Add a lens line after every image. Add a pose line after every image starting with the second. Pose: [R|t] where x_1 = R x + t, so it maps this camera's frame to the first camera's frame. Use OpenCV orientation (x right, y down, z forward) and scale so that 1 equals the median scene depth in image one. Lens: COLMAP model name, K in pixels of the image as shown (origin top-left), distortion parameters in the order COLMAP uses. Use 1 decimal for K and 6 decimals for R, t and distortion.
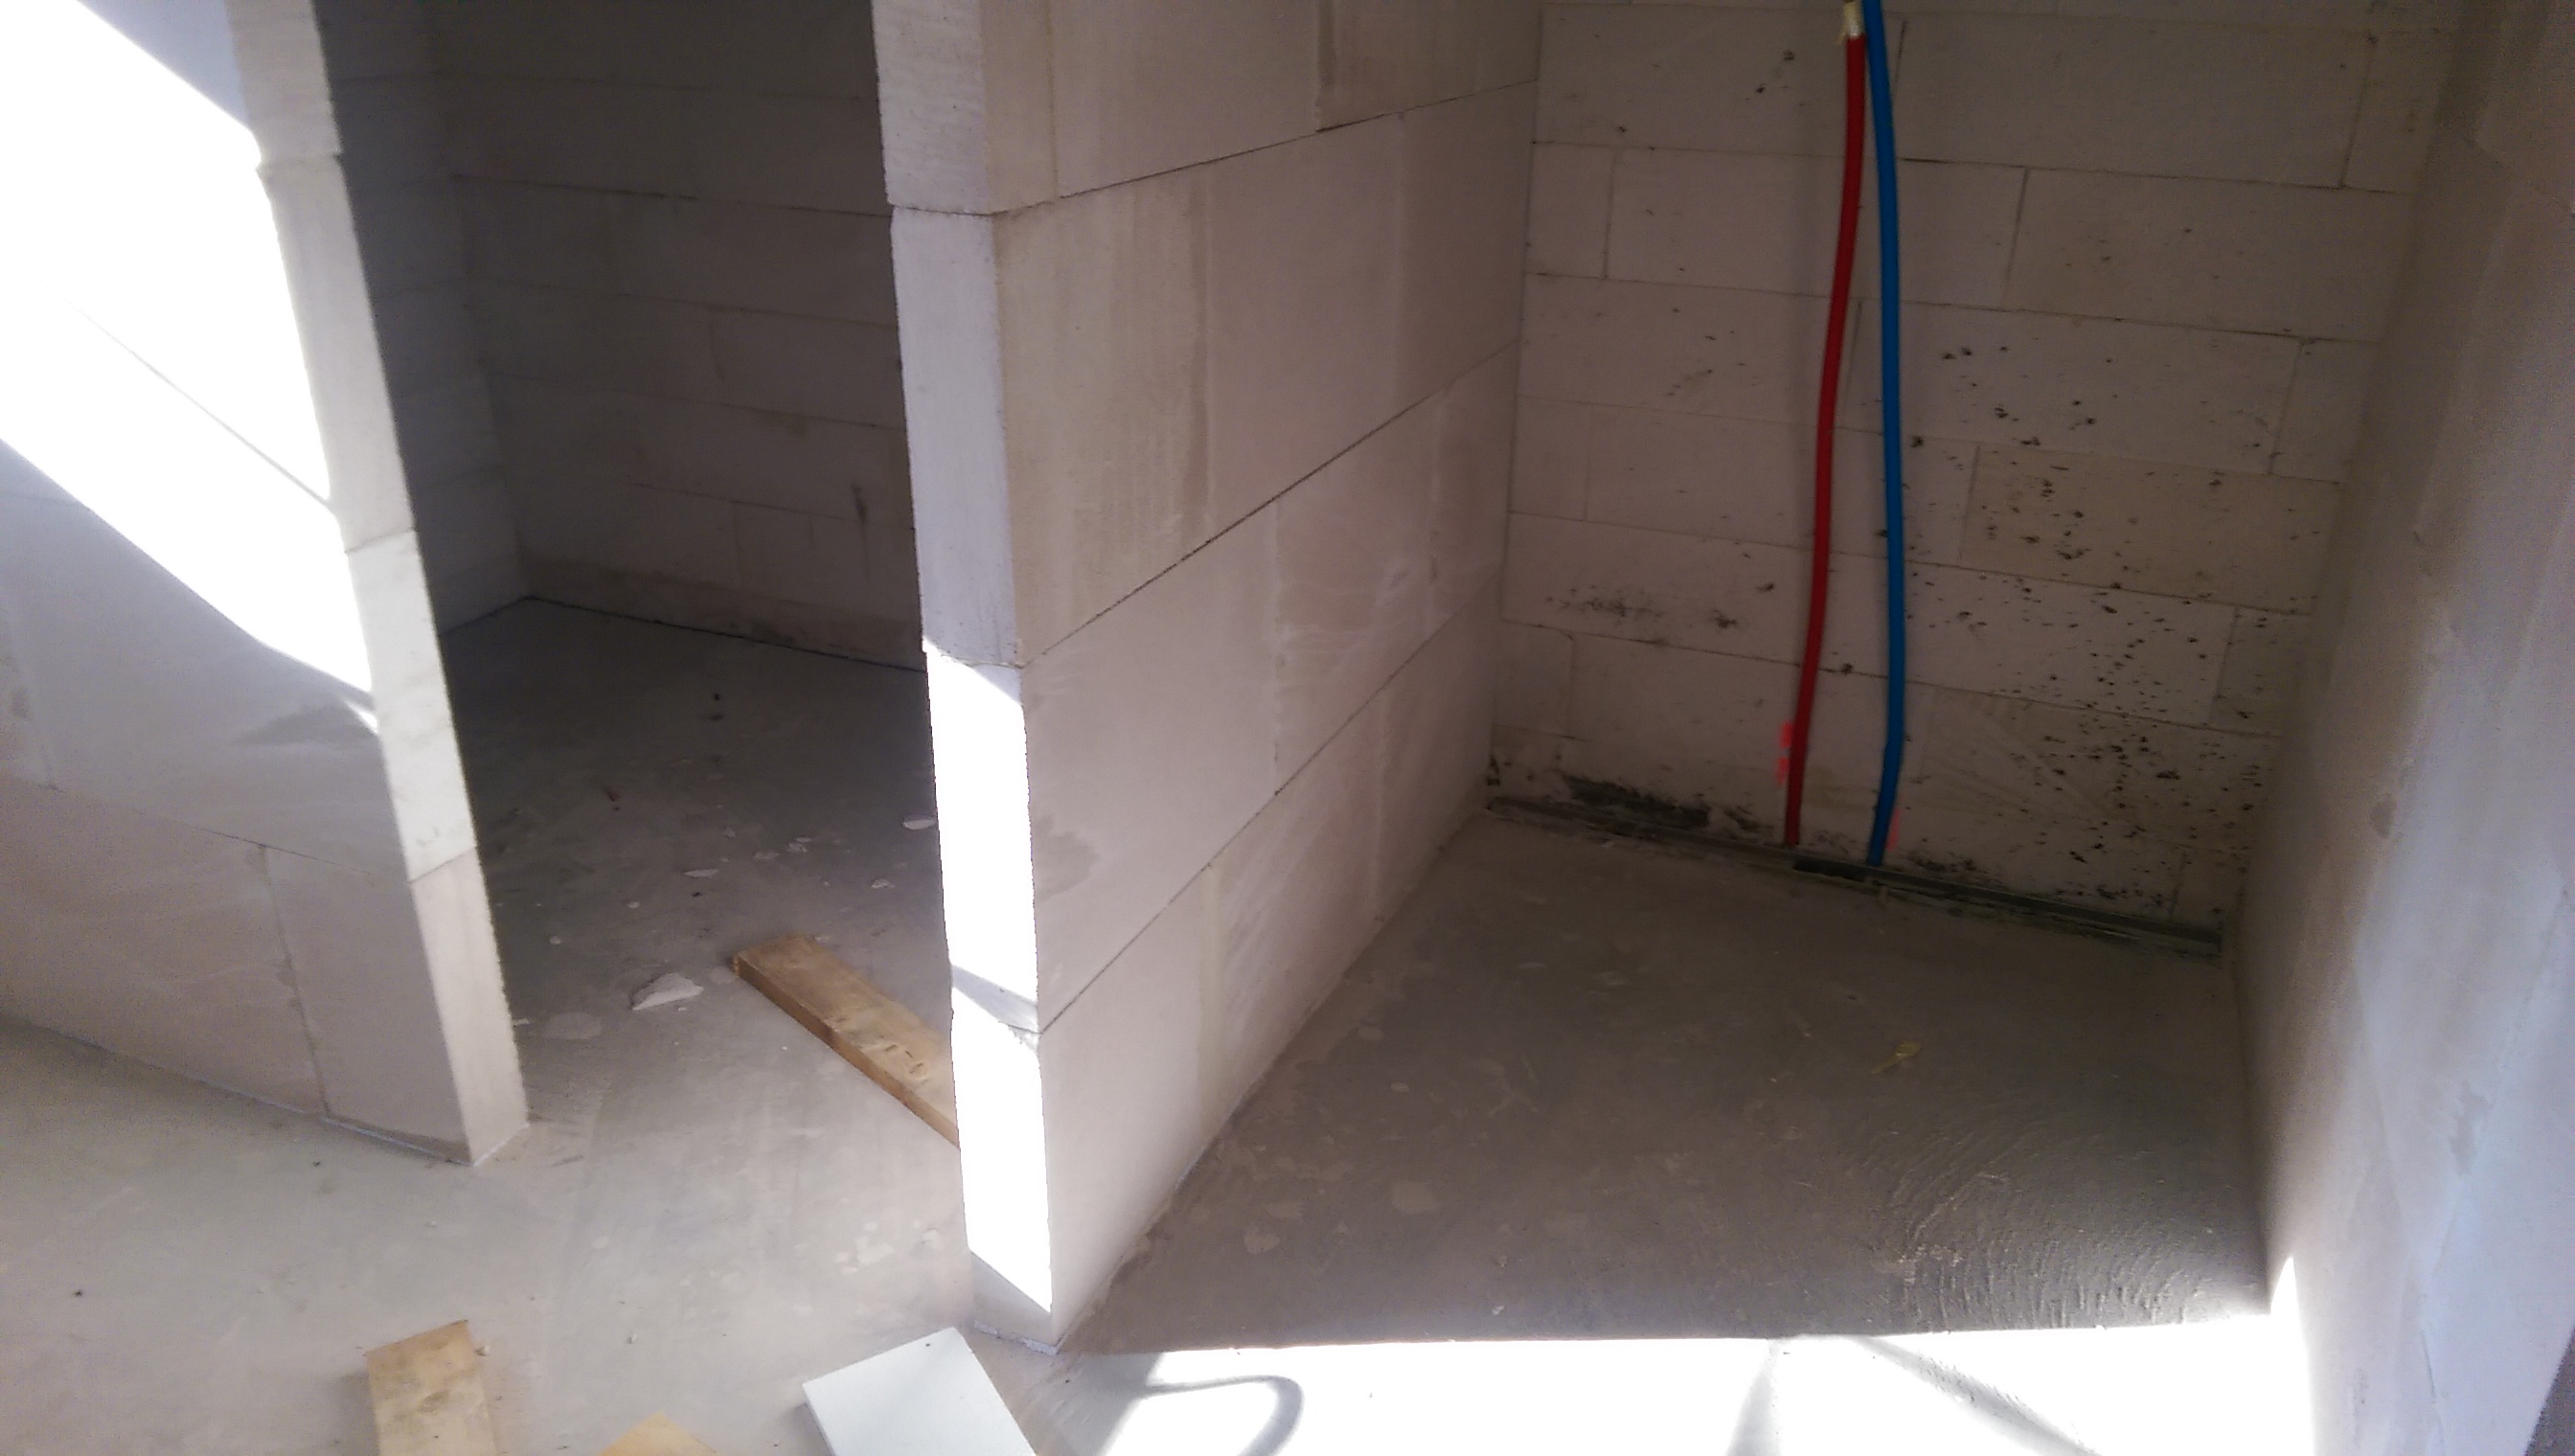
lens RADIAL K [[1780.5, 0, 1287.5], [0, 1780.5, 728.0], [0, 0, 1]] dist [0.003512, 0.001051]
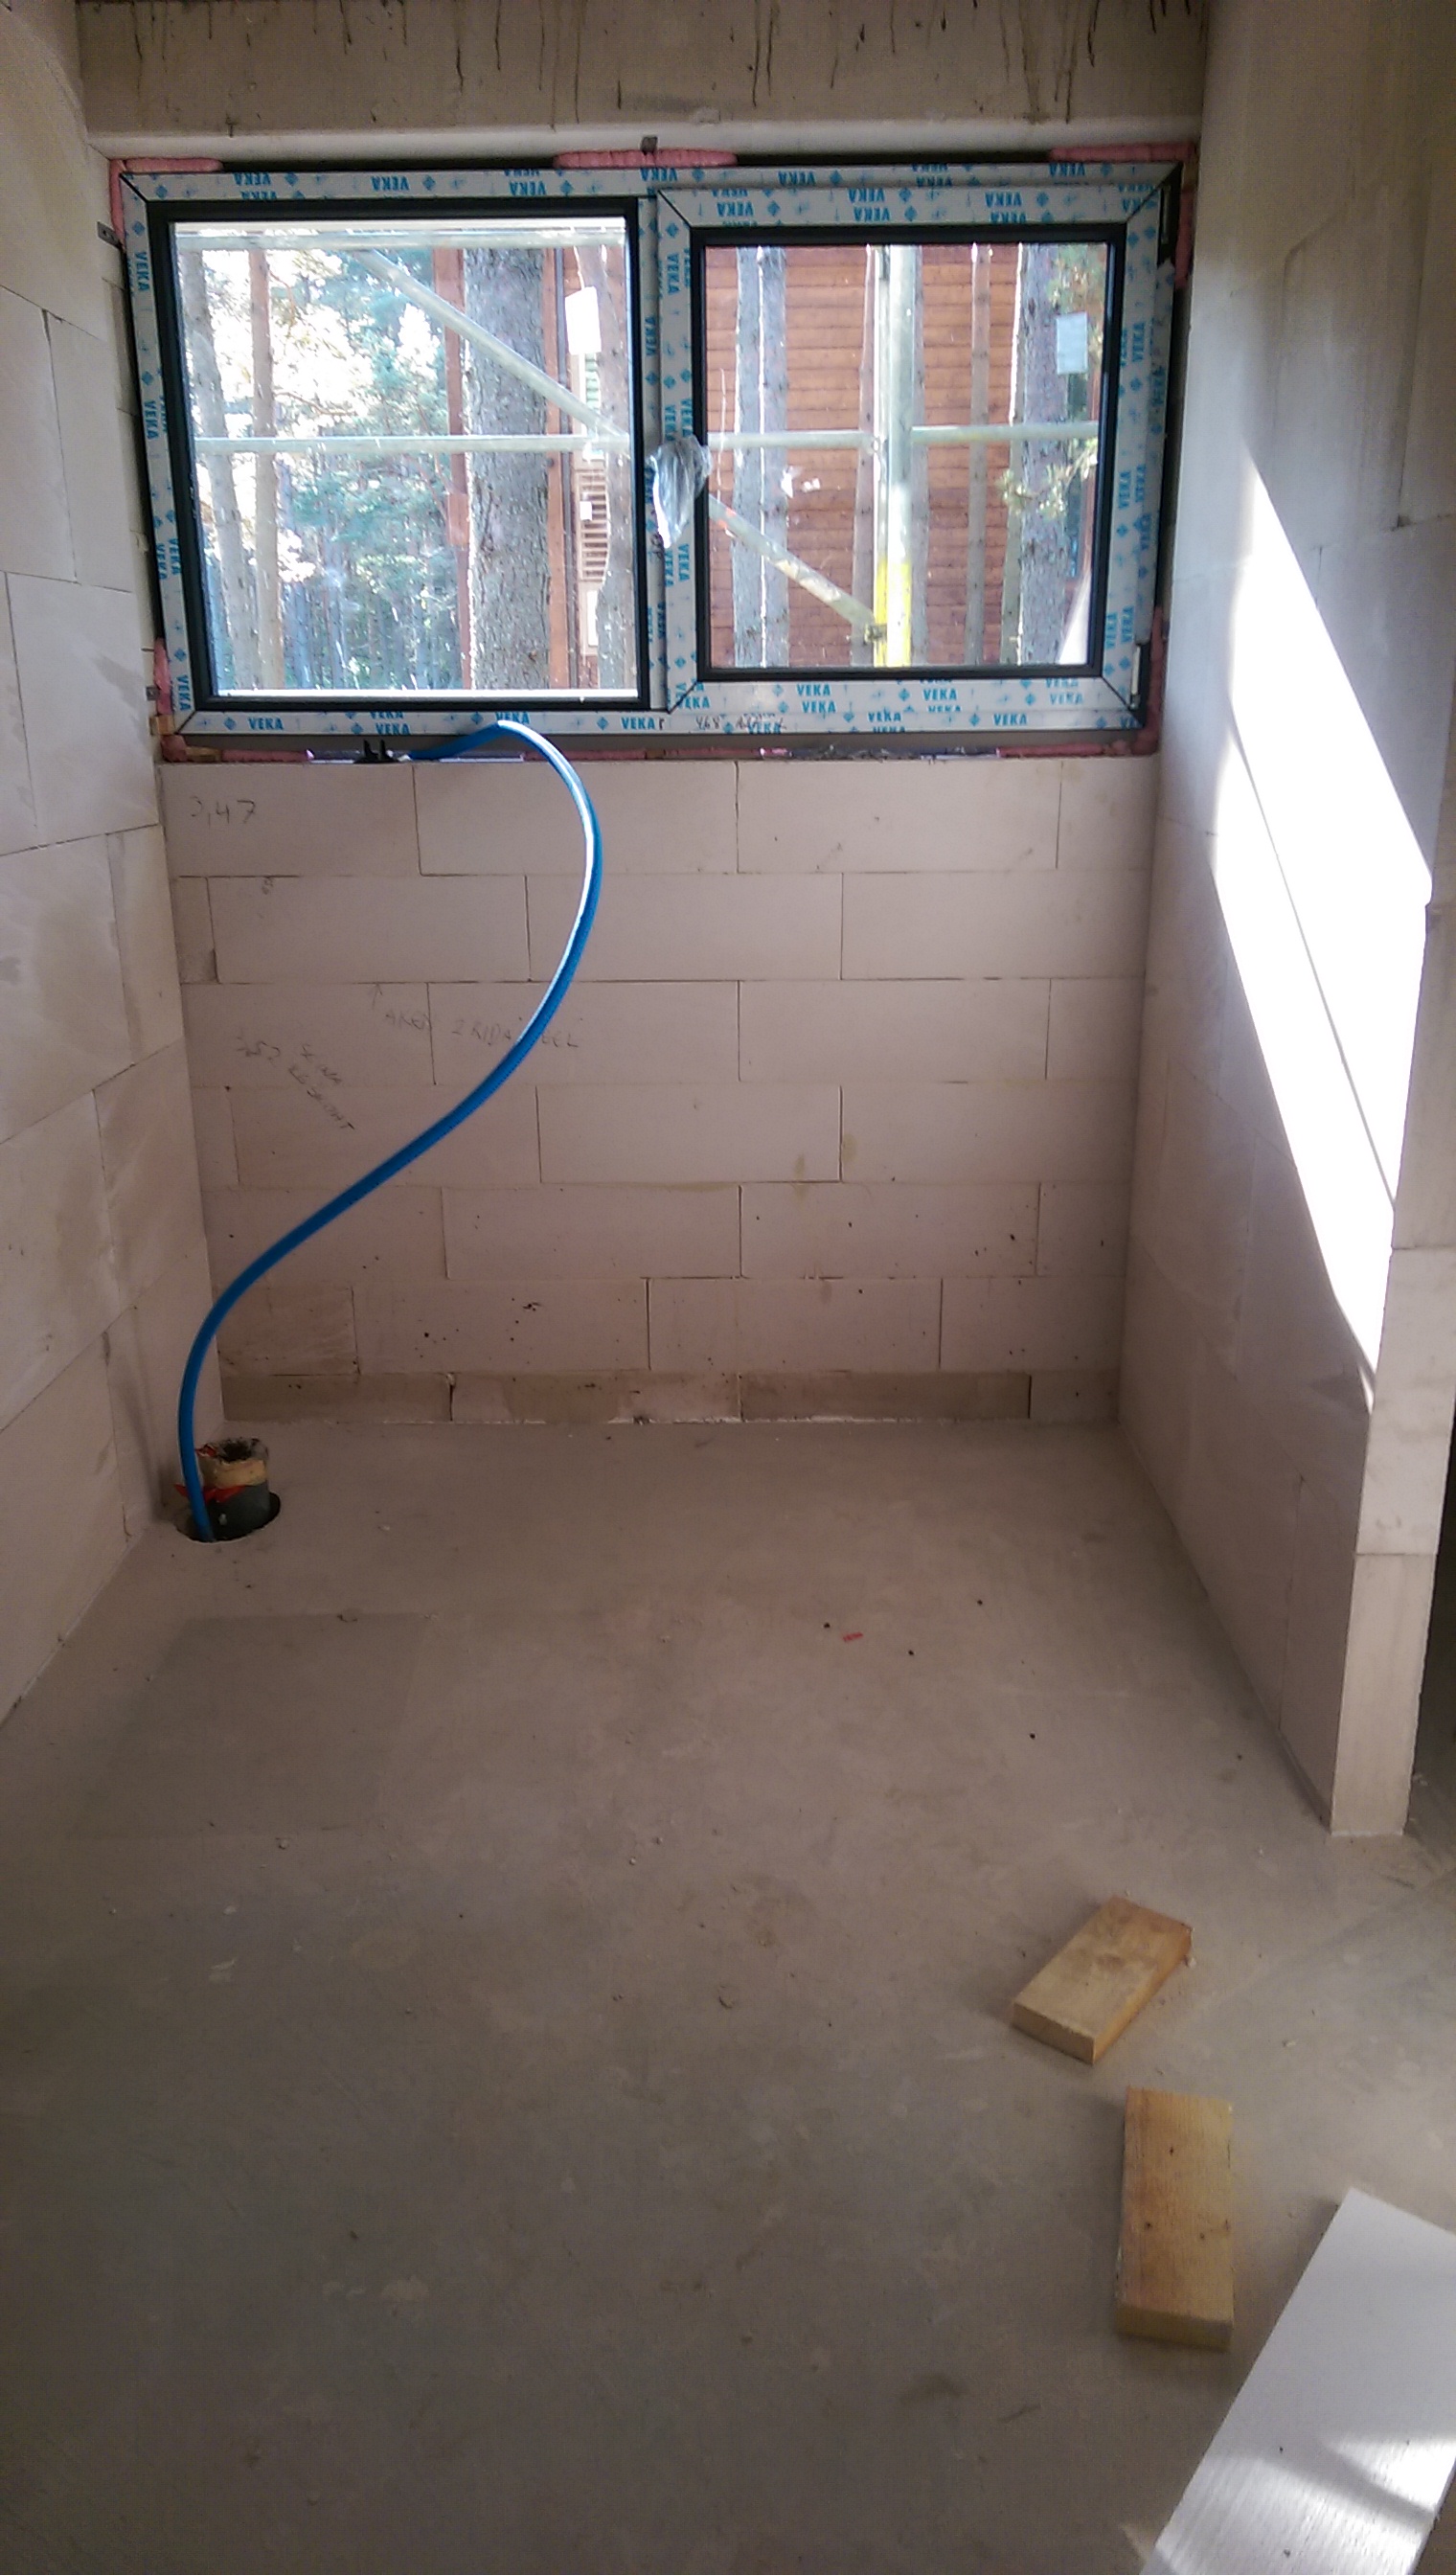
lens RADIAL K [[1780.5, 0, 728.0], [0, 1780.5, 1287.5], [0, 0, 1]] dist [0.003512, 0.001051]
pose [[0.394516, 0.281293, -0.874775, 0.268280], [-0.368340, 0.920571, 0.129901, -0.064865], [0.841833, 0.270967, 0.466791, 0.146835]]
